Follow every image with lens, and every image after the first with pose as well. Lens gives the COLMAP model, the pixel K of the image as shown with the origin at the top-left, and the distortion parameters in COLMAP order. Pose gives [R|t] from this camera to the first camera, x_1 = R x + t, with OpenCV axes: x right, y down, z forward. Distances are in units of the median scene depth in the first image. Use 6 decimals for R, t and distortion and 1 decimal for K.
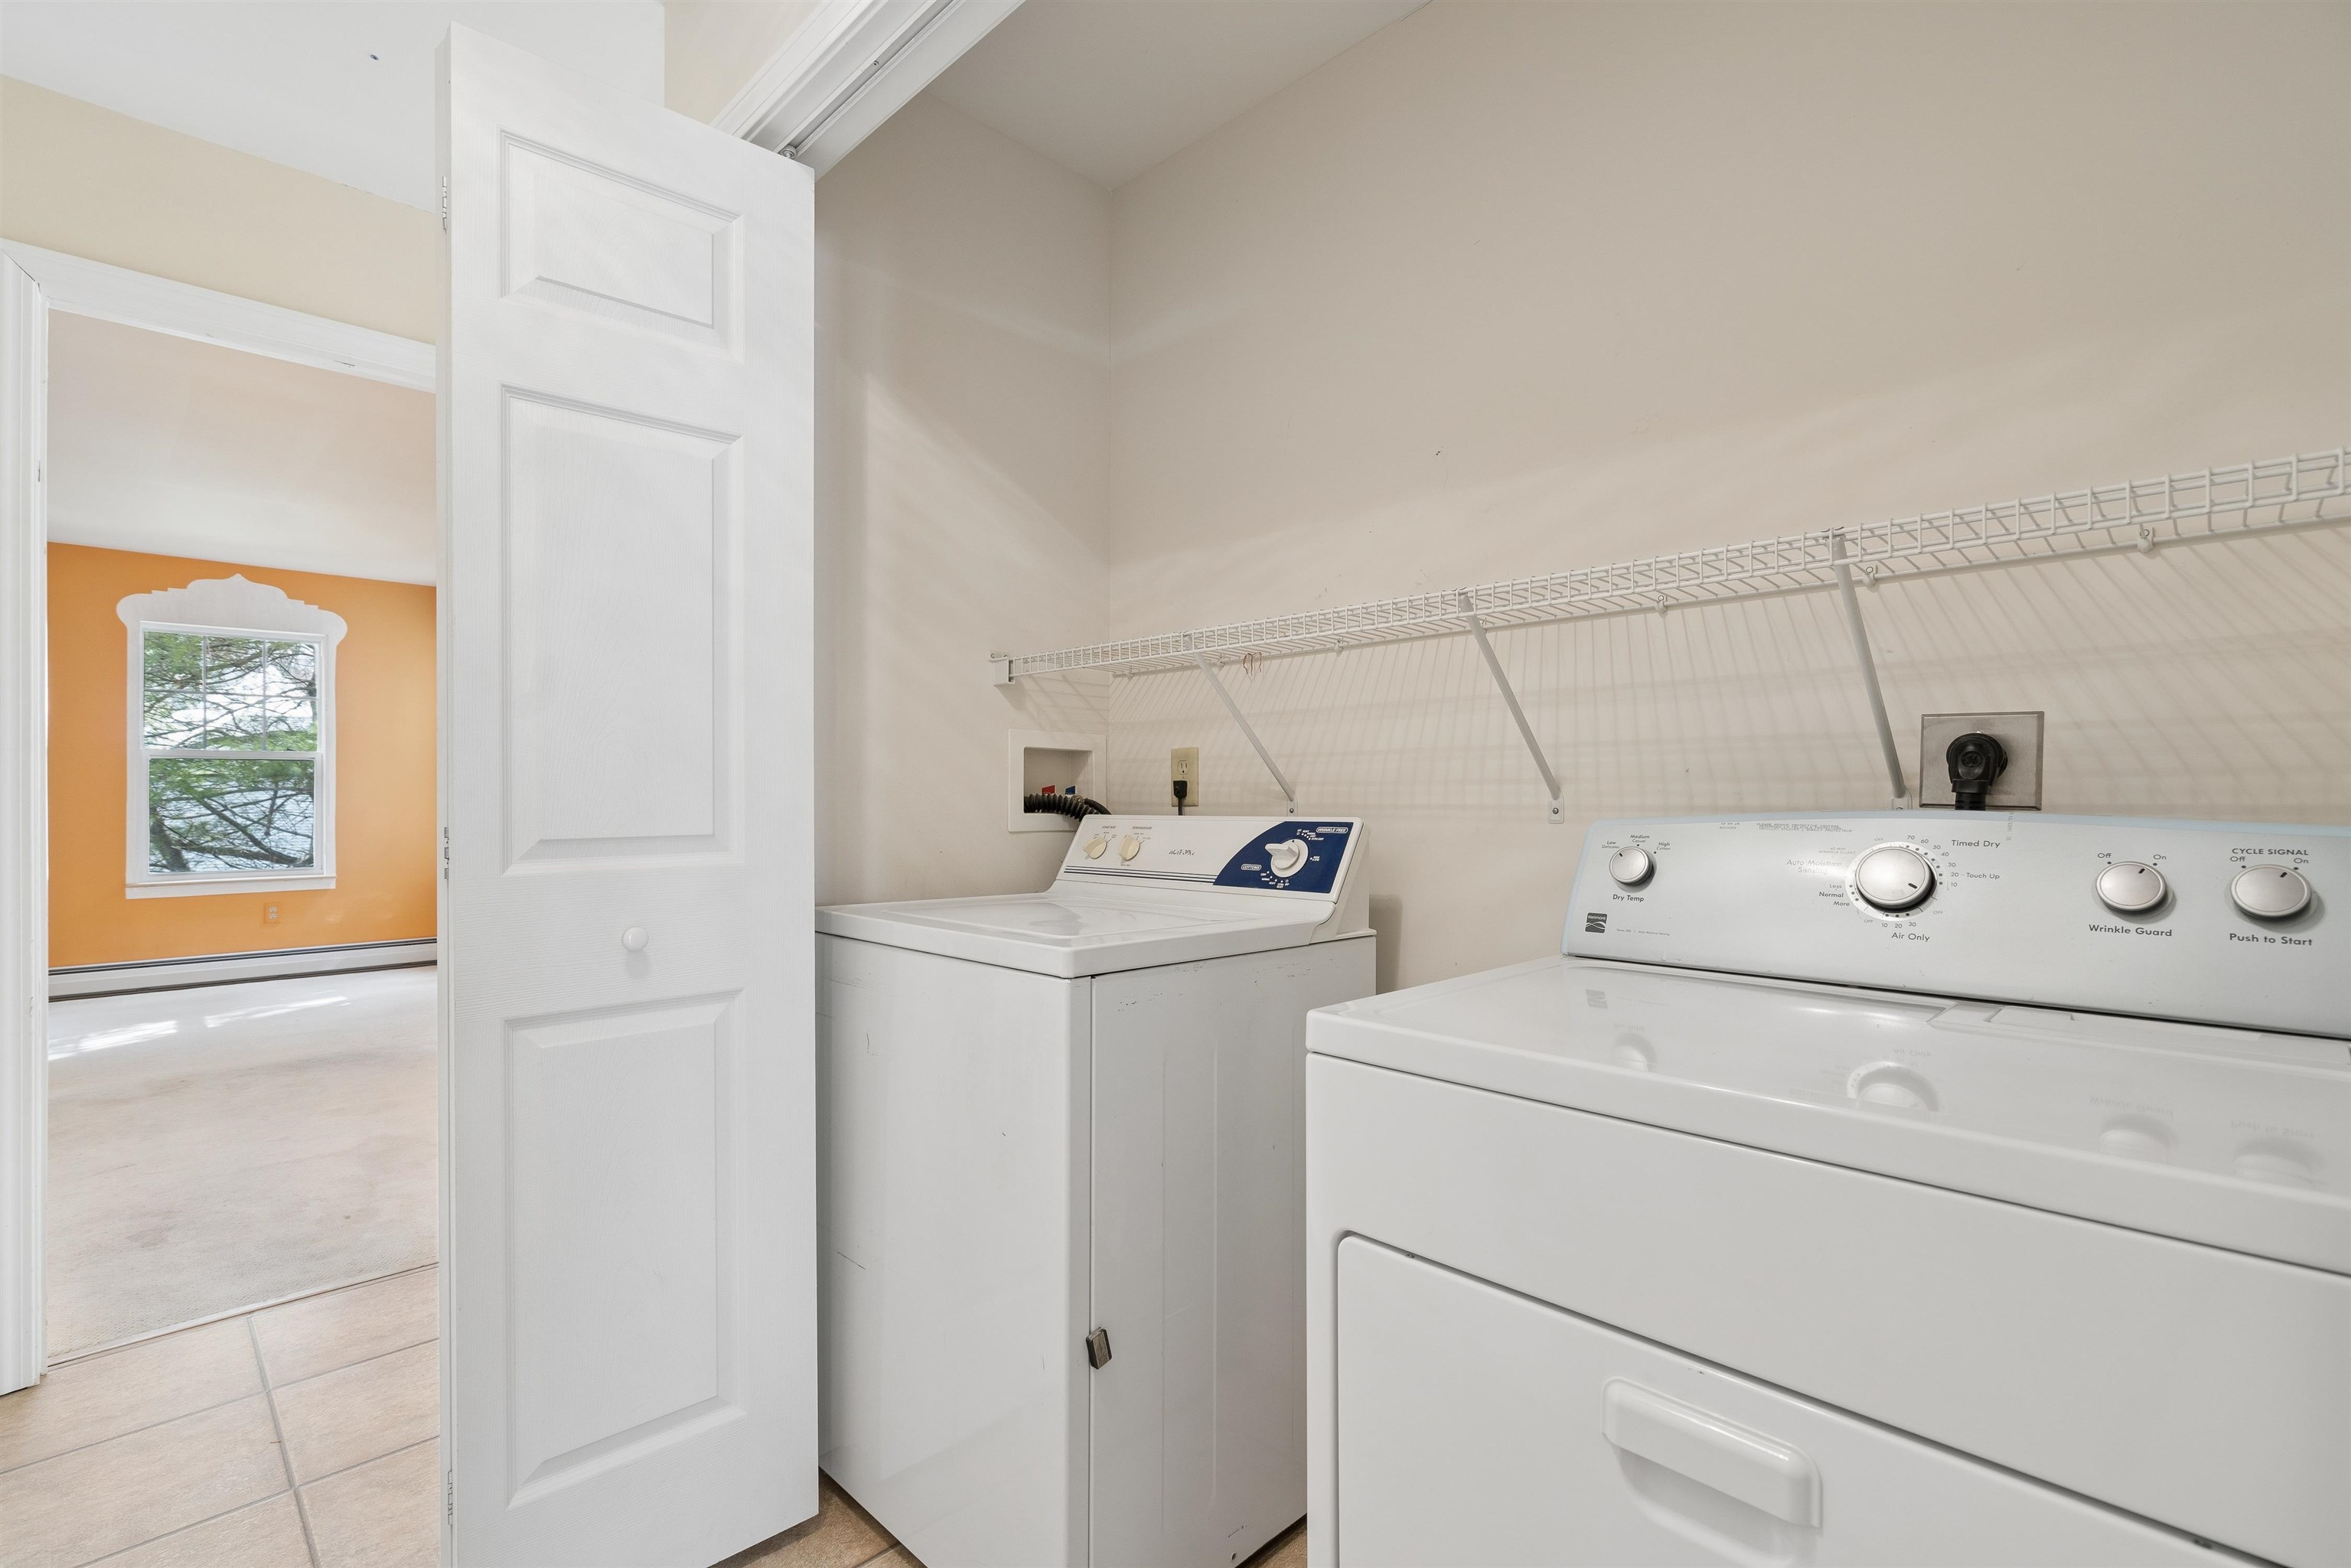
lens RADIAL K [[1050.8, 0, 1170.5], [0, 1050.8, 798.5], [0, 0, 1]] dist [-0.002087, 0.000005]
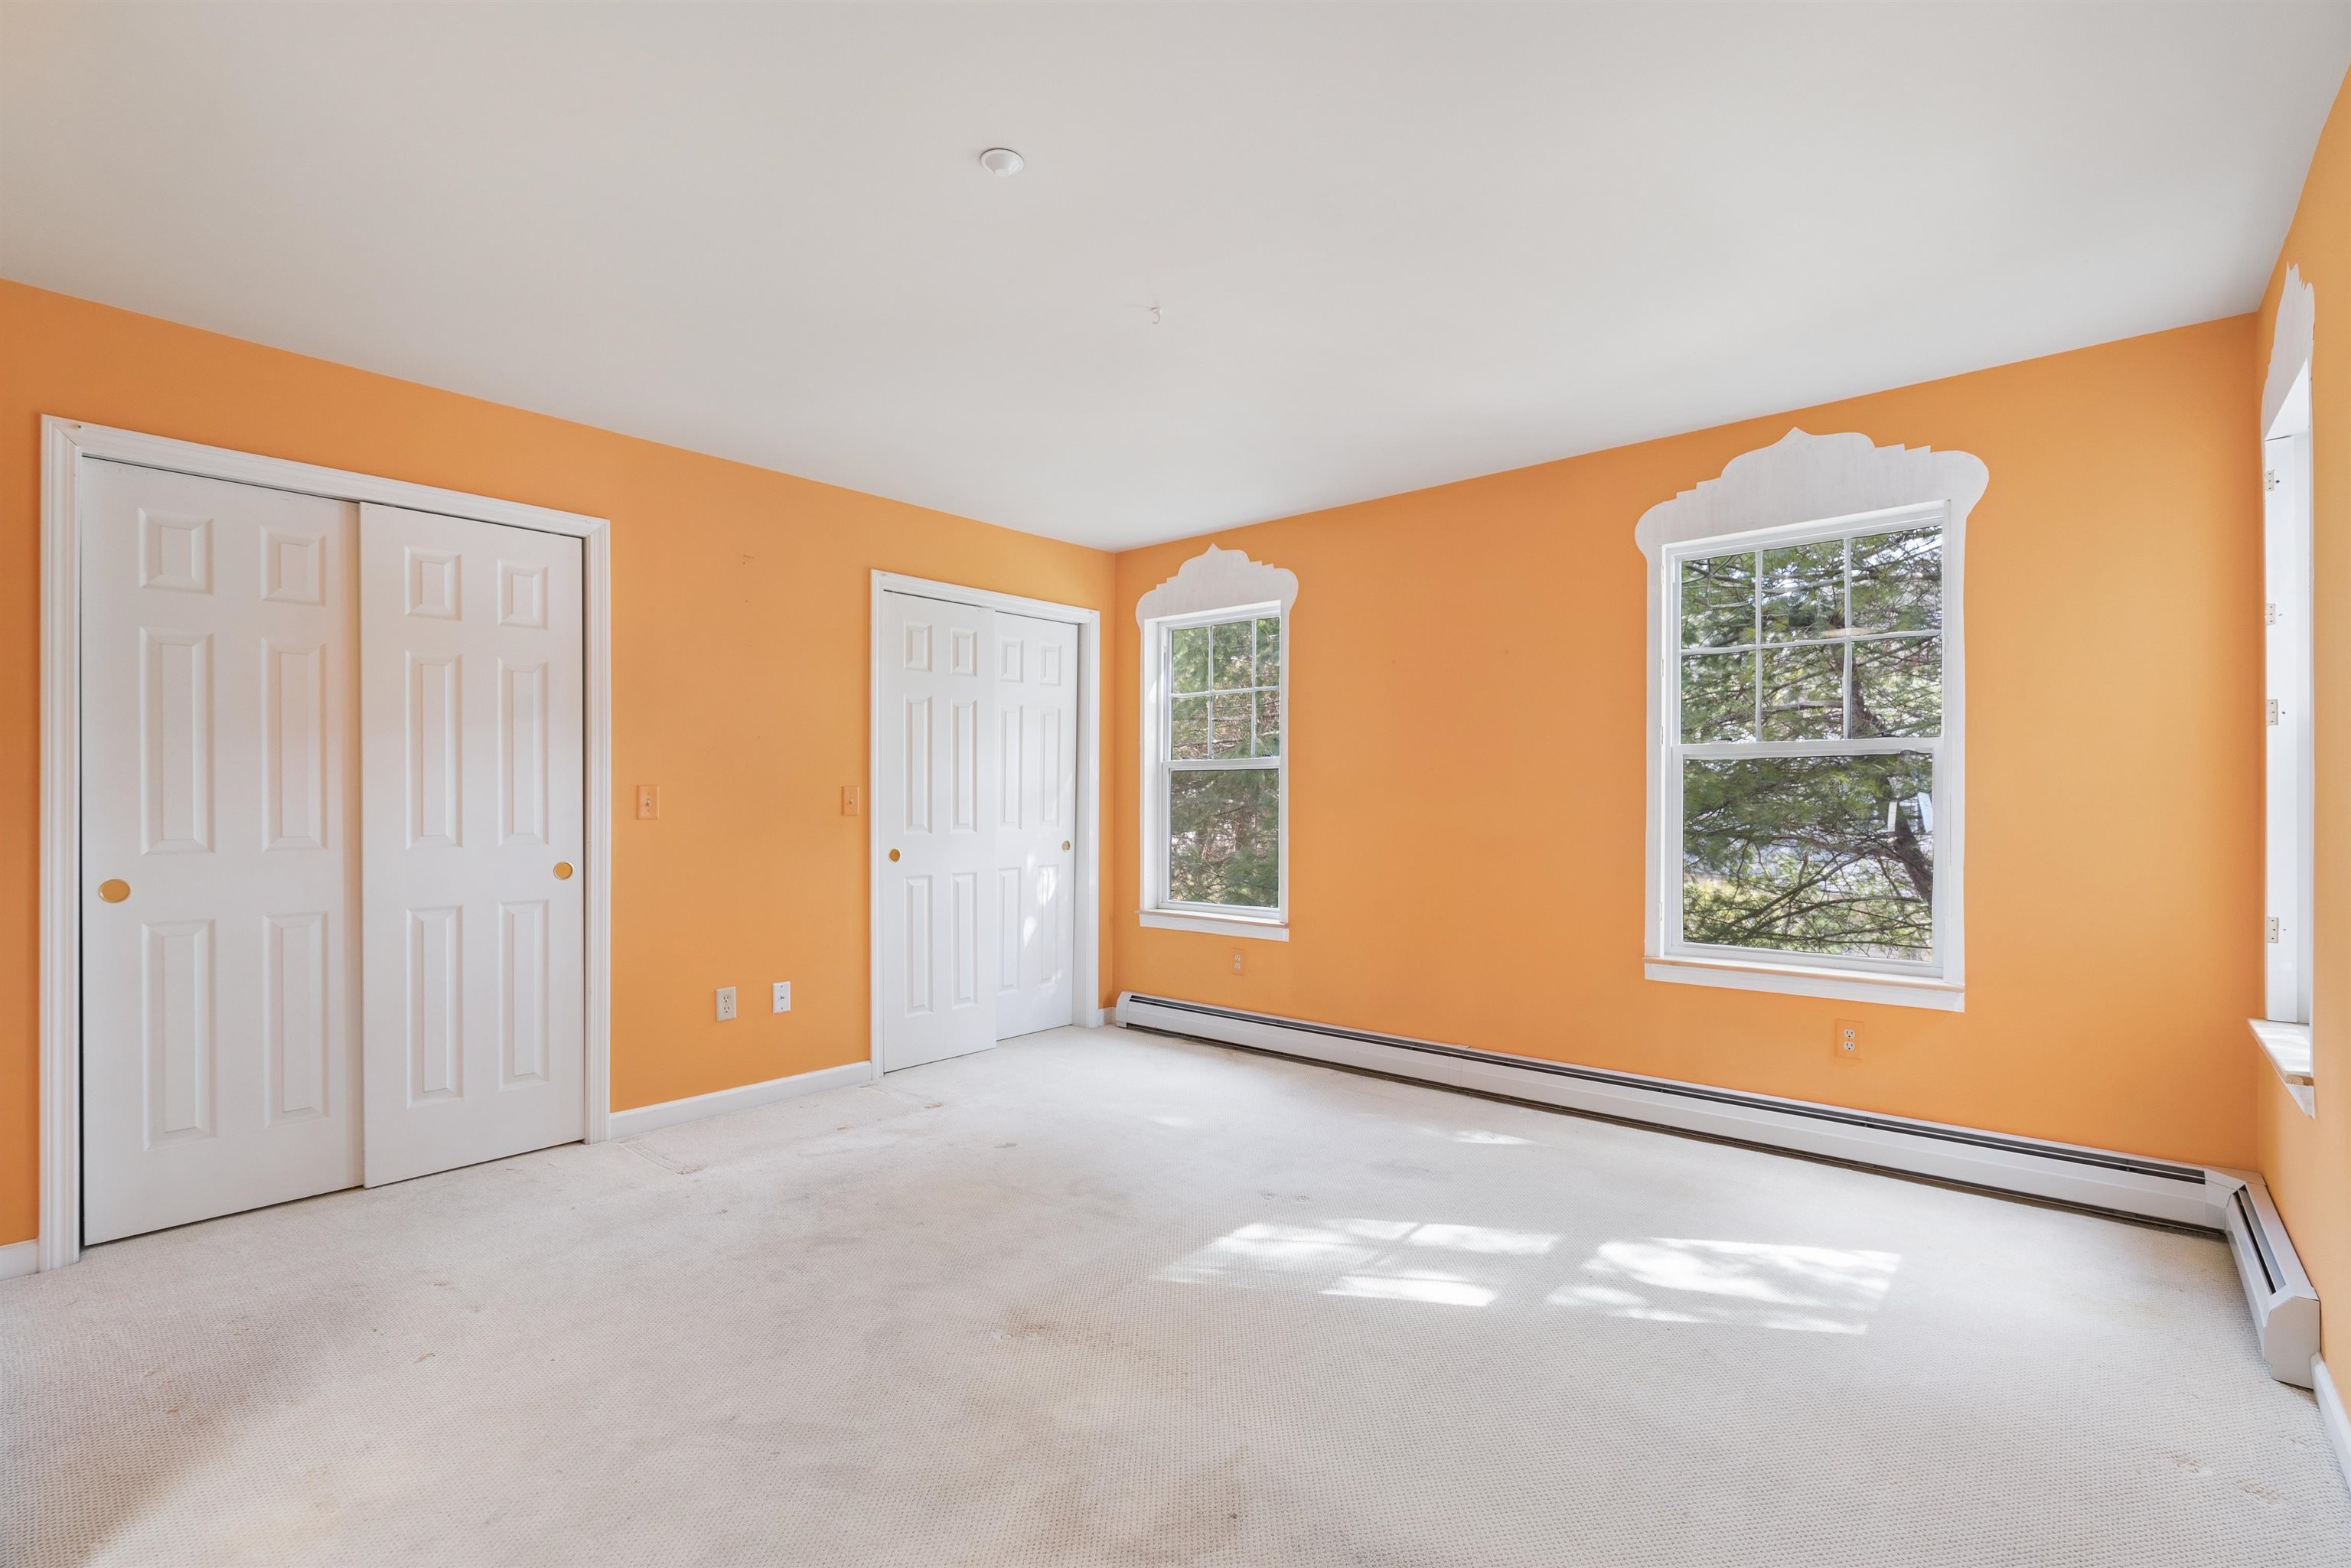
lens RADIAL K [[1050.8, 0, 1170.5], [0, 1050.8, 798.5], [0, 0, 1]] dist [-0.002087, 0.000005]
pose [[0.074729, 0.000568, -0.997204, -0.347969], [-0.000676, 1.000000, 0.000519, -0.014930], [0.997204, 0.000635, 0.074729, 0.619308]]
